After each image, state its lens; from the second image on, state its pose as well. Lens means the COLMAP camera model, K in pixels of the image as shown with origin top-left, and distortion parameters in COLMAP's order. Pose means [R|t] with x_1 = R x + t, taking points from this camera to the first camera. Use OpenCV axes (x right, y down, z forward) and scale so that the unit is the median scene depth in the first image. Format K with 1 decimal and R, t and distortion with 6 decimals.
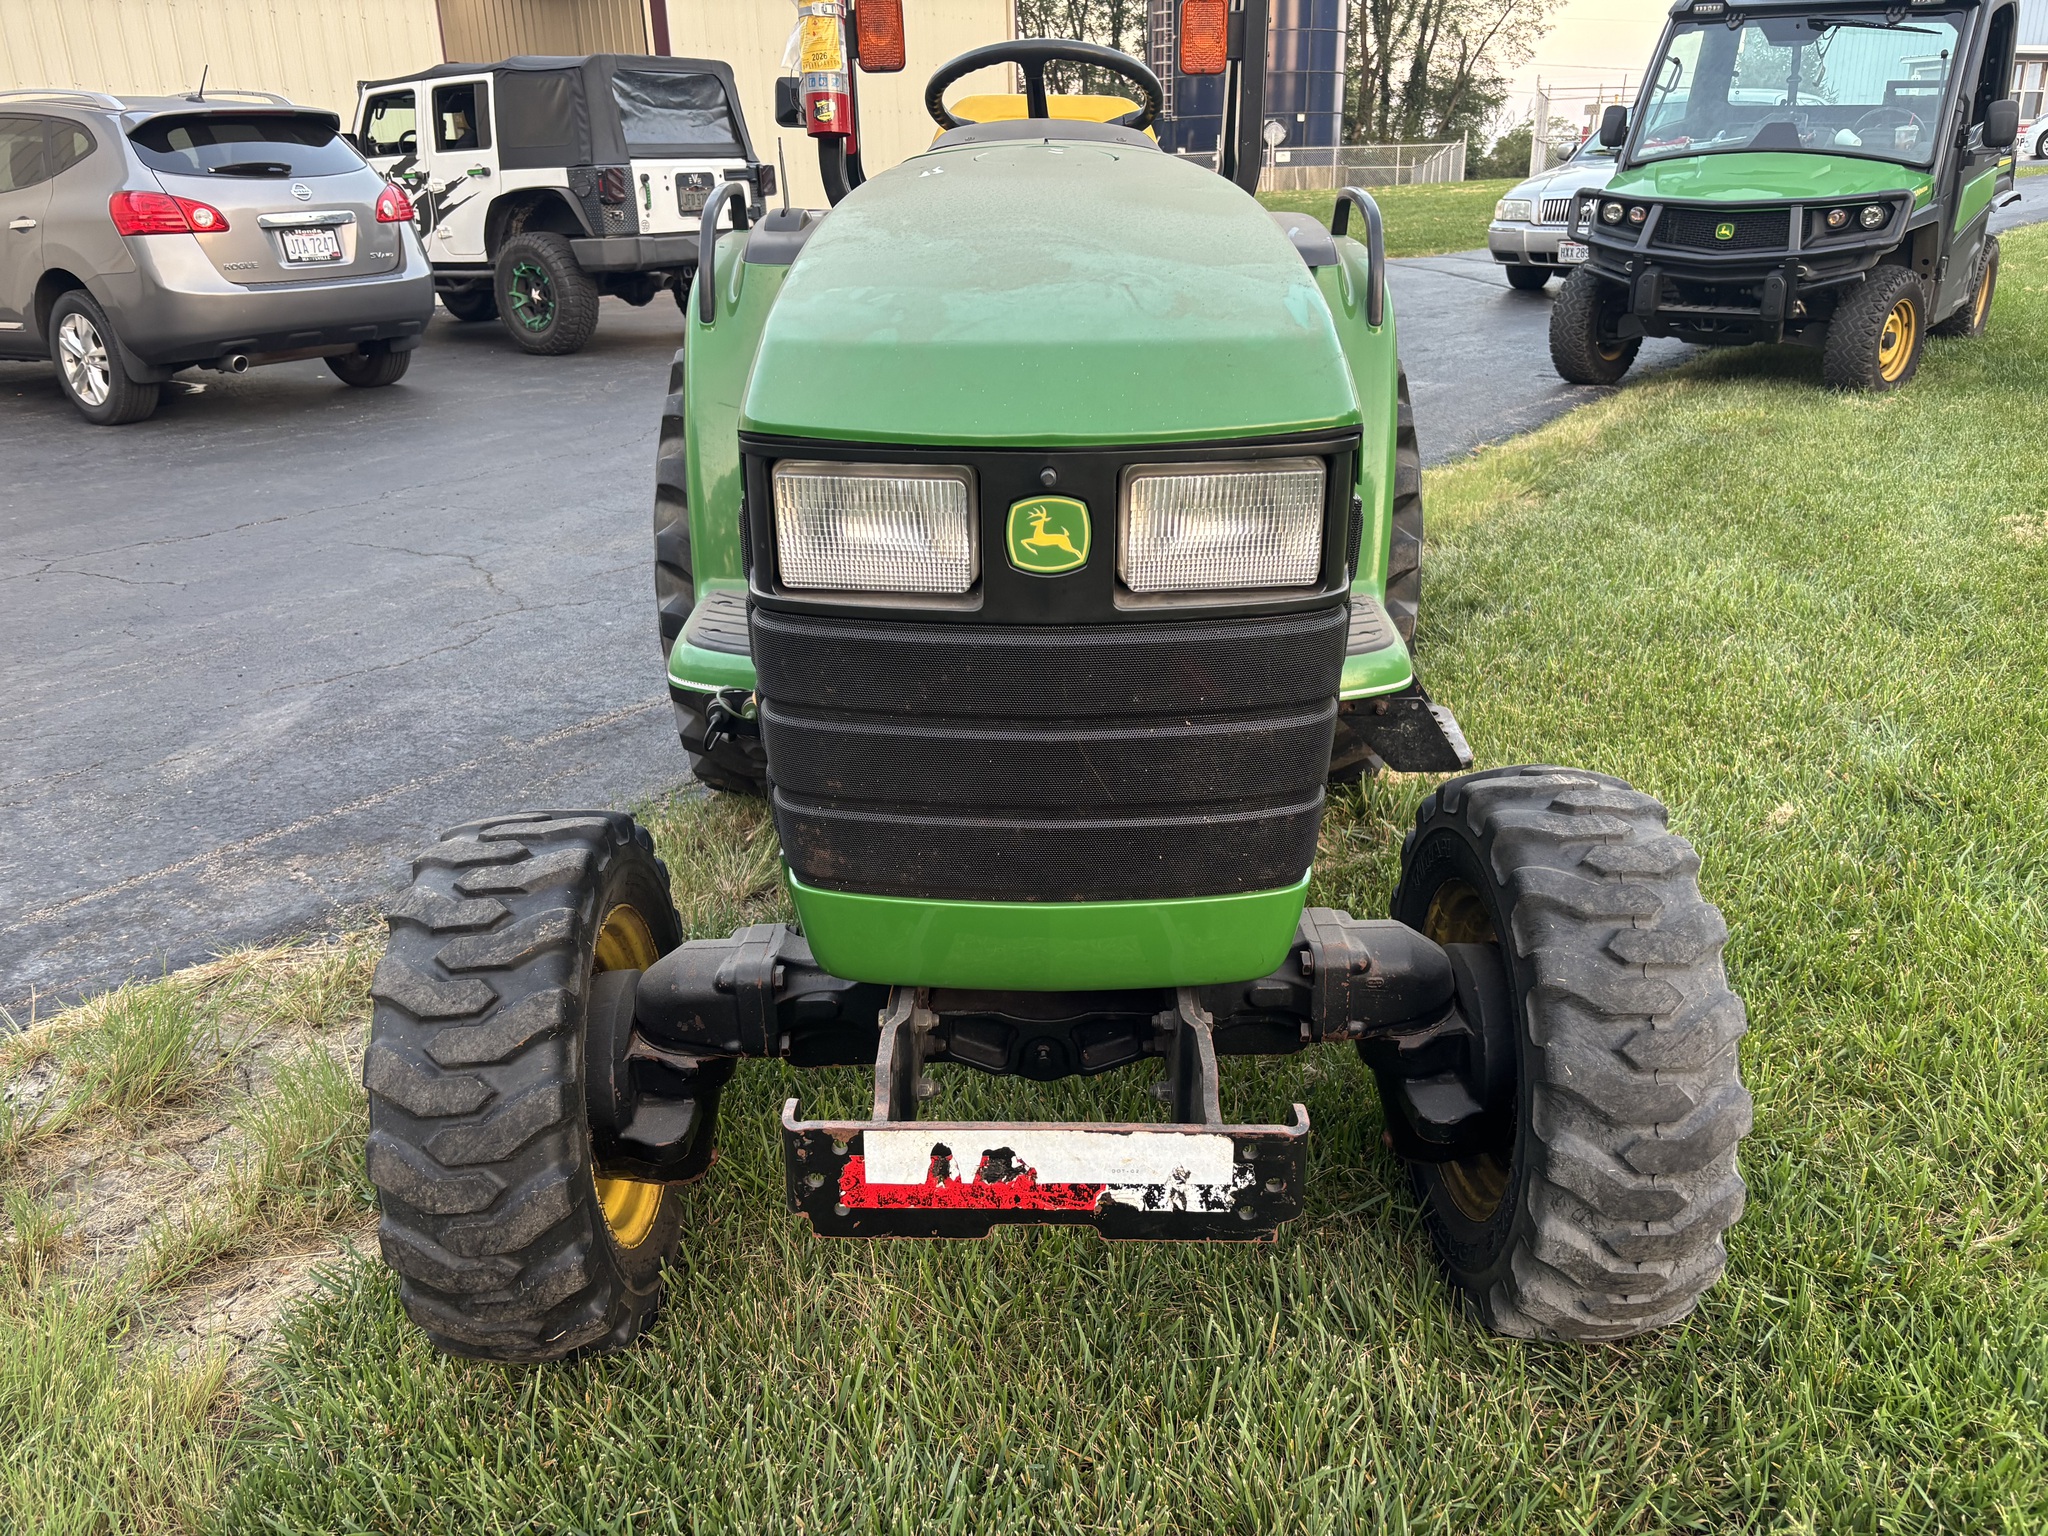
lens RADIAL K [[1567.0, 0, 1024.0], [0, 1567.0, 768.0], [0, 0, 1]] dist [0.061608, -0.076730]
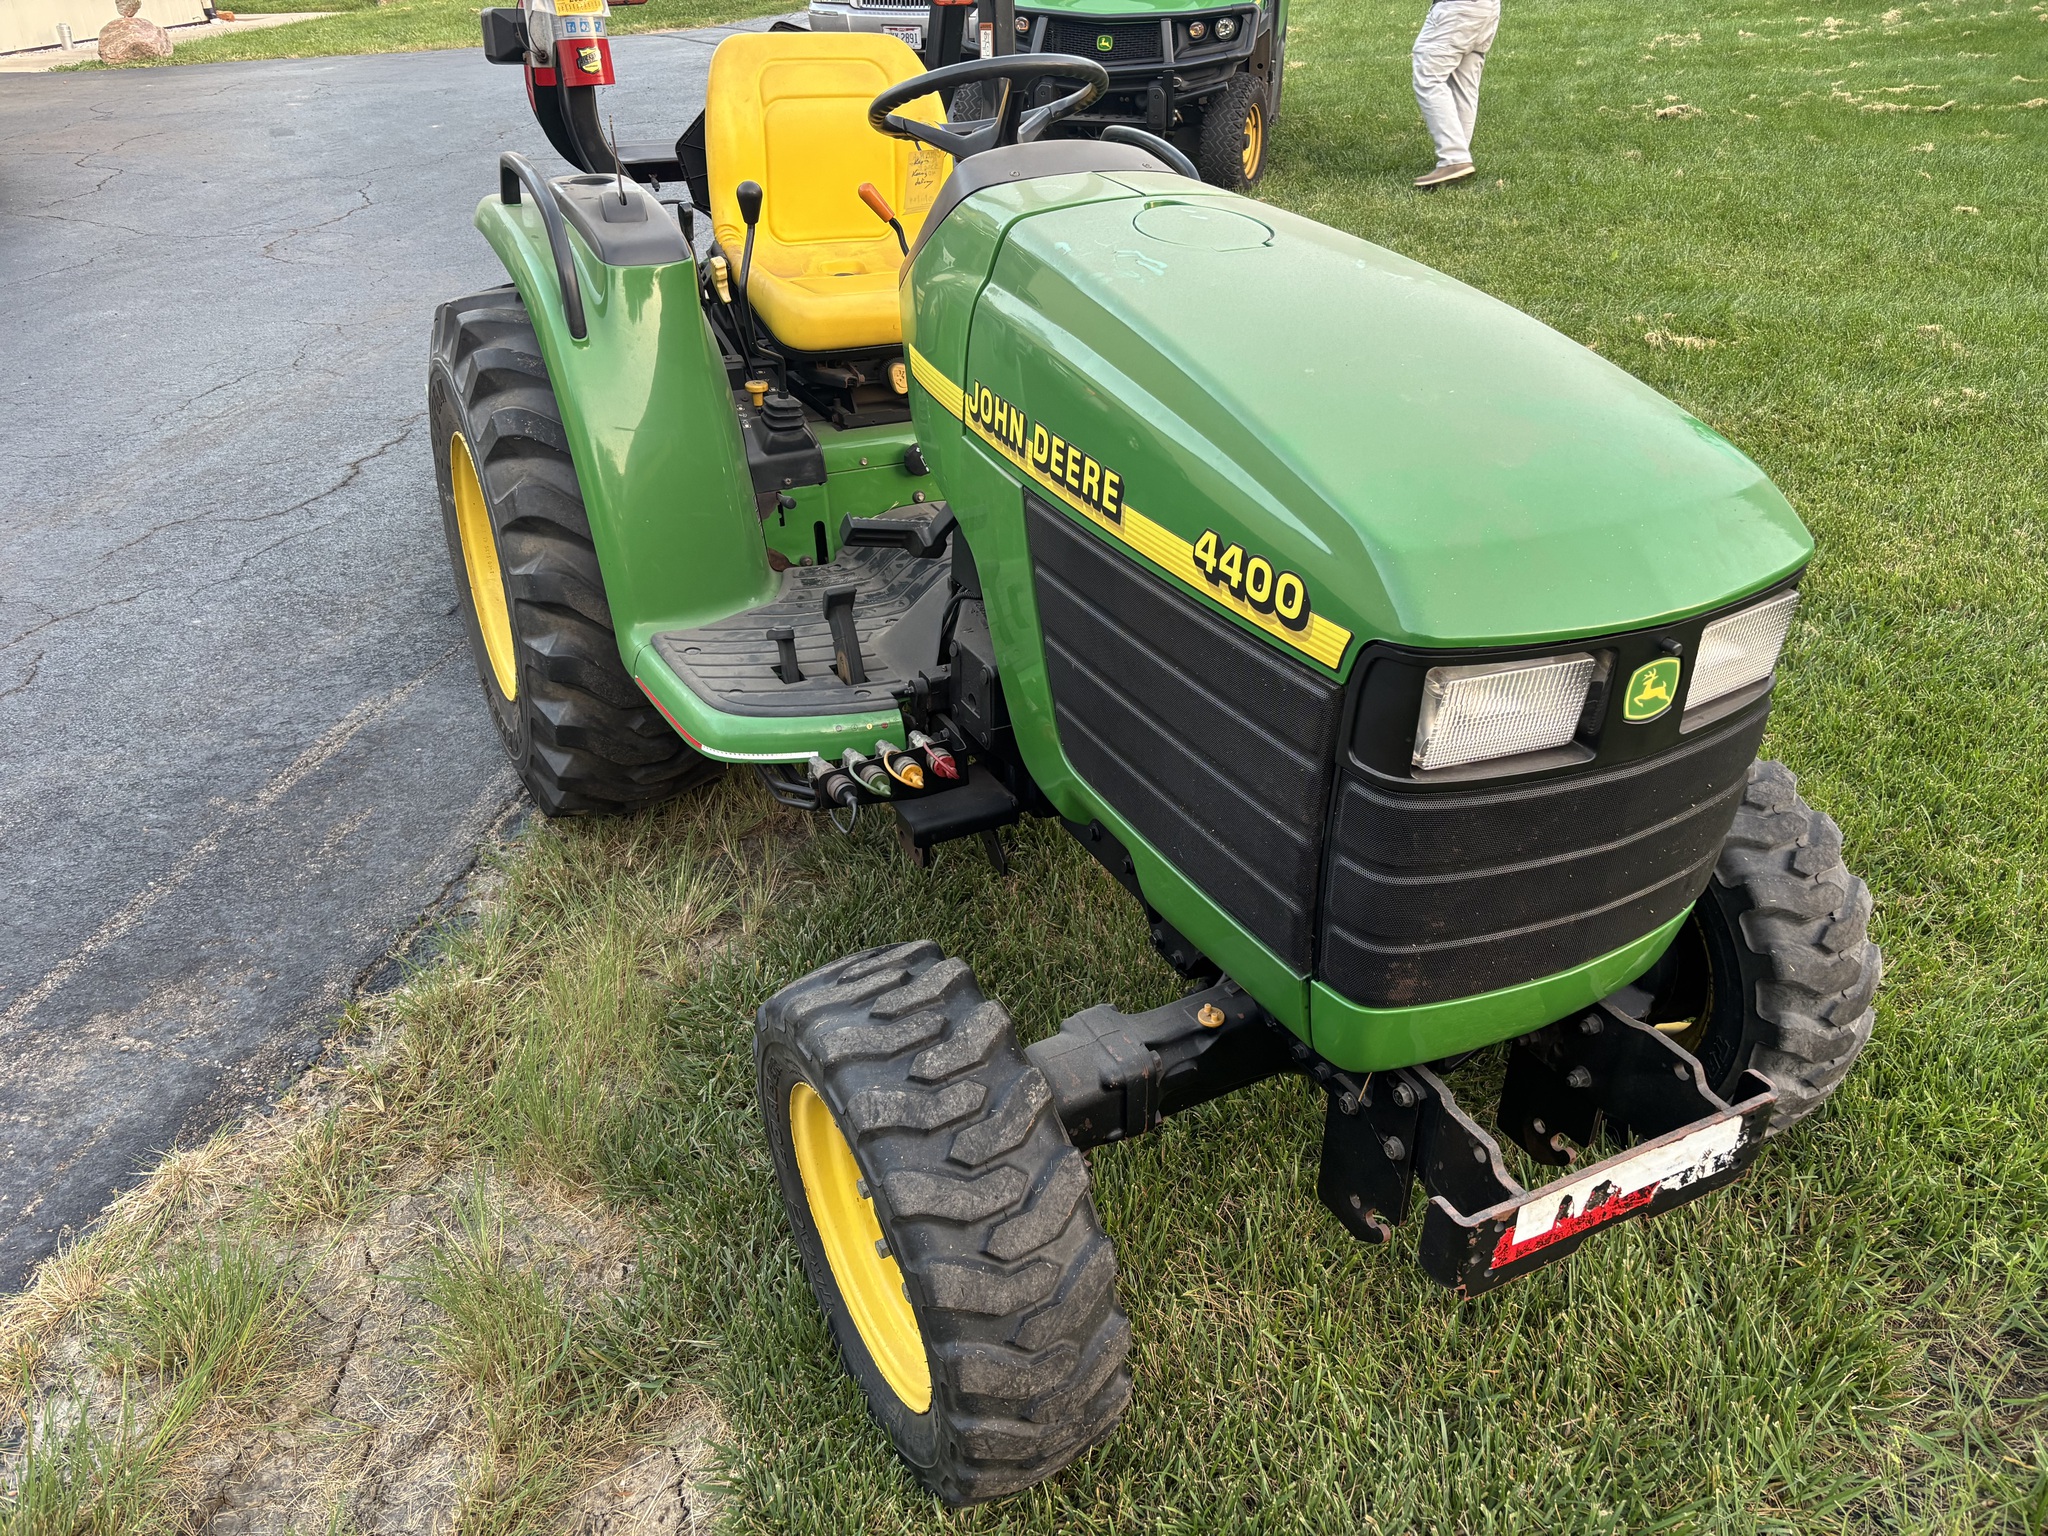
lens RADIAL K [[1577.1, 0, 1037.4], [0, 1577.1, 751.1], [0, 0, 1]] dist [0.053403, -0.073313]
pose [[0.882990, -0.211930, 0.418826, -0.667076], [0.153577, 0.973600, 0.168871, -0.279128], [-0.443557, -0.084790, 0.892226, 0.109614]]
